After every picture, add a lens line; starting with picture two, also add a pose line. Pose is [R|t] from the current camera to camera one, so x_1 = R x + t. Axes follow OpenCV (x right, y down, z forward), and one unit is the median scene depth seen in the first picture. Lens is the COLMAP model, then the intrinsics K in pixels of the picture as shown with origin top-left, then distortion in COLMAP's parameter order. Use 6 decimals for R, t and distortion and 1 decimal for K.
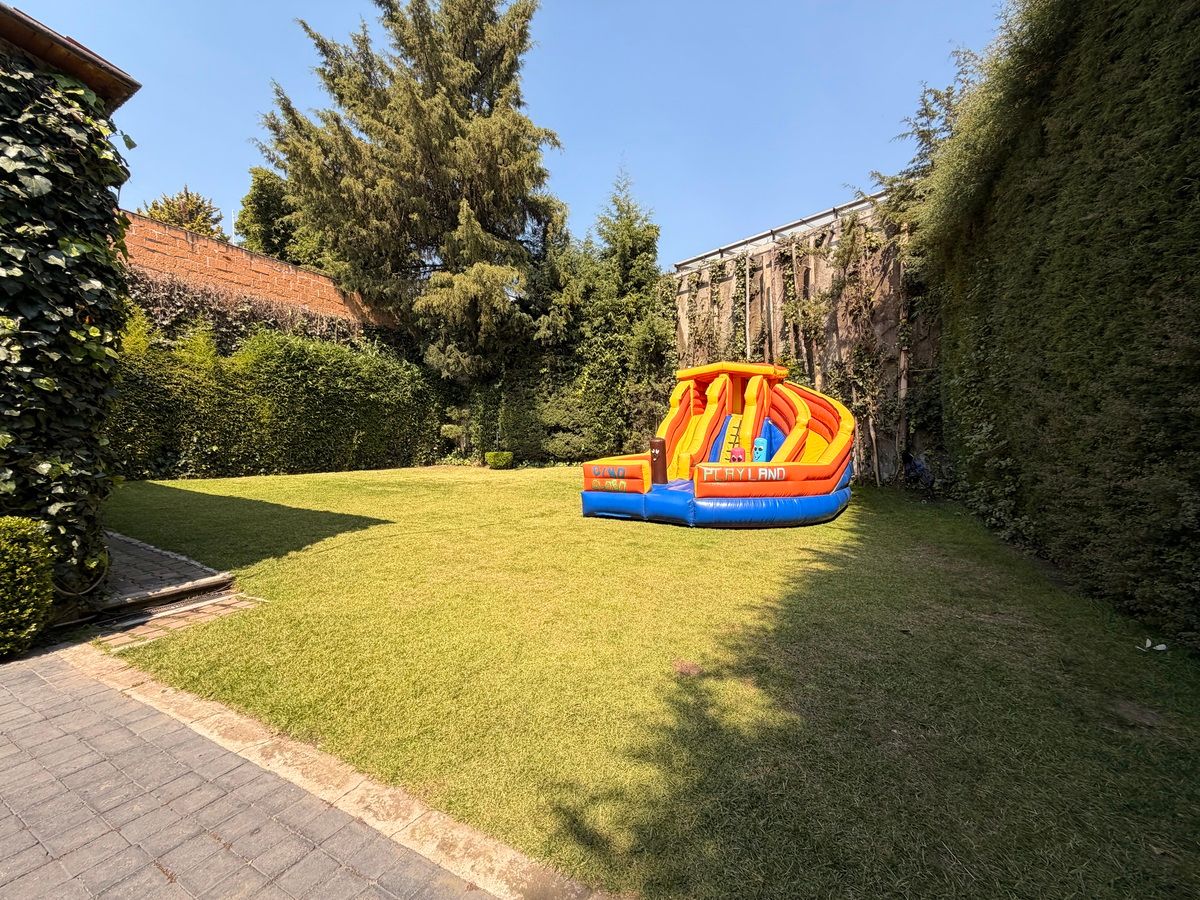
lens RADIAL K [[482.4, 0, 597.4], [0, 482.4, 451.9], [0, 0, 1]] dist [-0.000442, -0.000017]
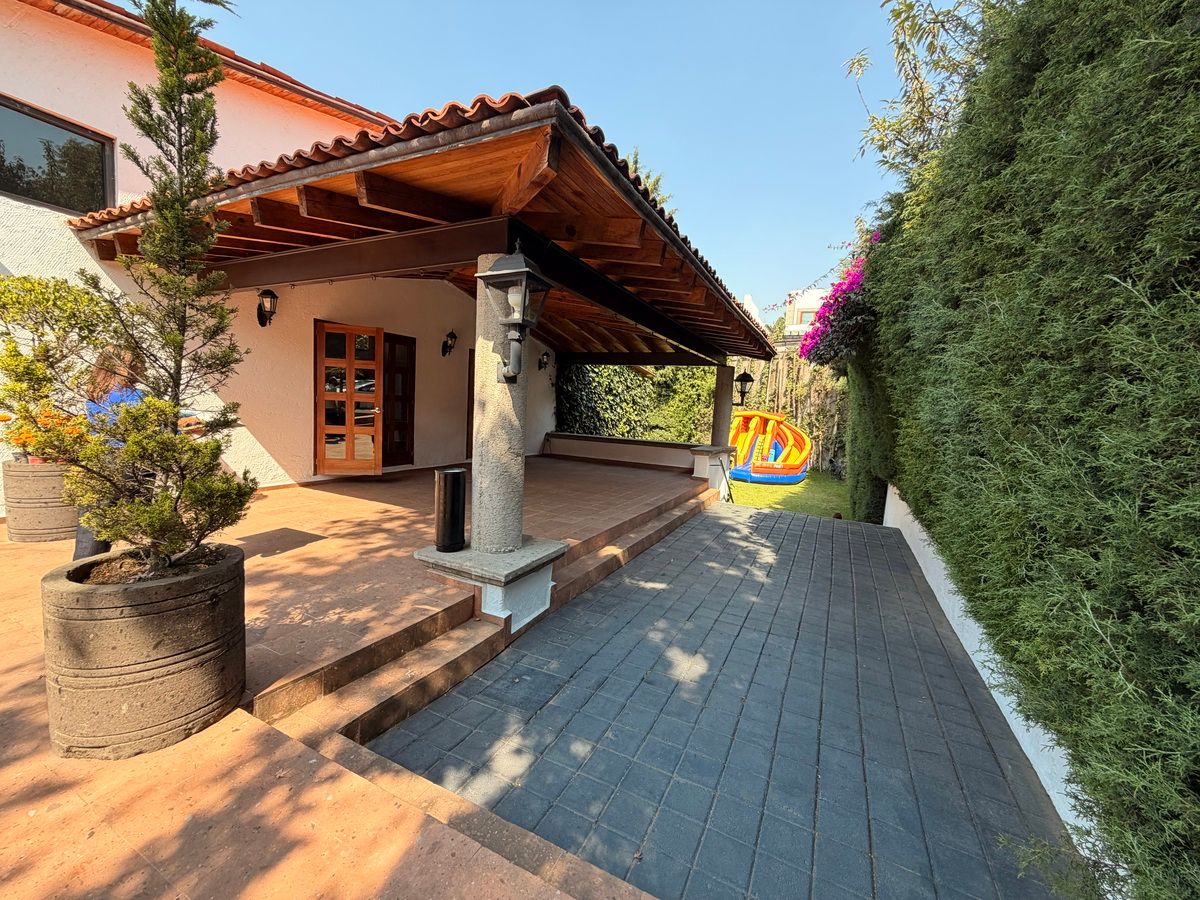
lens RADIAL K [[482.4, 0, 602.6], [0, 482.4, 448.6], [0, 0, 1]] dist [-0.000442, -0.000017]
pose [[0.996663, 0.069065, 0.043516, -0.519463], [-0.072019, 0.994915, 0.070414, -0.118512], [-0.038431, -0.073313, 0.996568, -1.160803]]
